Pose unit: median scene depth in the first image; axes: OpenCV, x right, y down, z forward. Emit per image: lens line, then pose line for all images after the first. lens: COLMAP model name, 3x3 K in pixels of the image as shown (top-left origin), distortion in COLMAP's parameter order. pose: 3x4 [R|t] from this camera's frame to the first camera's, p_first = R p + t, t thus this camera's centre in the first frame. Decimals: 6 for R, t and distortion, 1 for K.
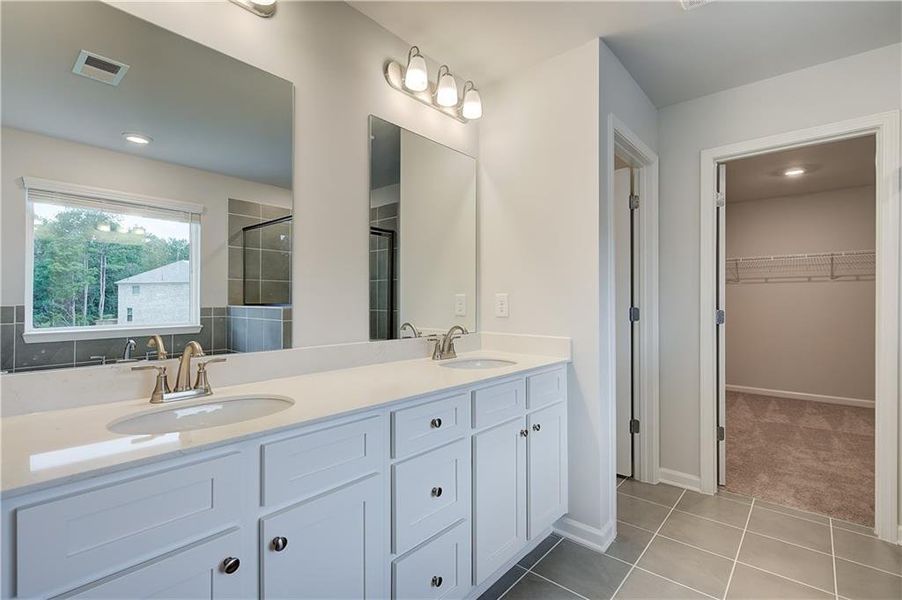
lens RADIAL K [[413.1, 0, 451.0], [0, 413.1, 300.0], [0, 0, 1]] dist [-0.000062, -0.000801]
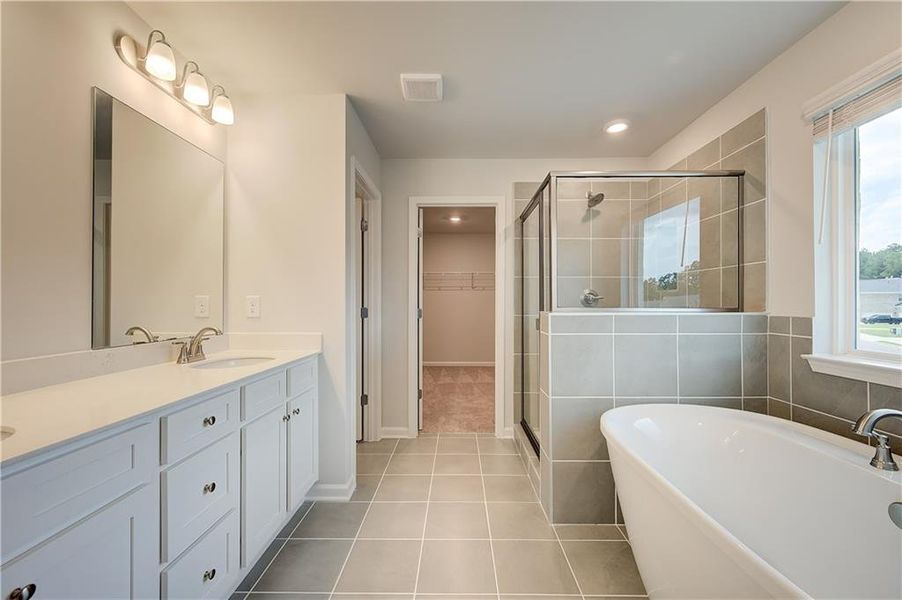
lens RADIAL K [[366.7, 0, 451.0], [0, 366.7, 300.0], [0, 0, 1]] dist [-0.002592, -0.000256]
pose [[0.762119, 0.004323, 0.647423, -0.103971], [-0.001806, 0.999988, -0.004551, -0.000750], [-0.647435, 0.002299, 0.762117, -0.053276]]
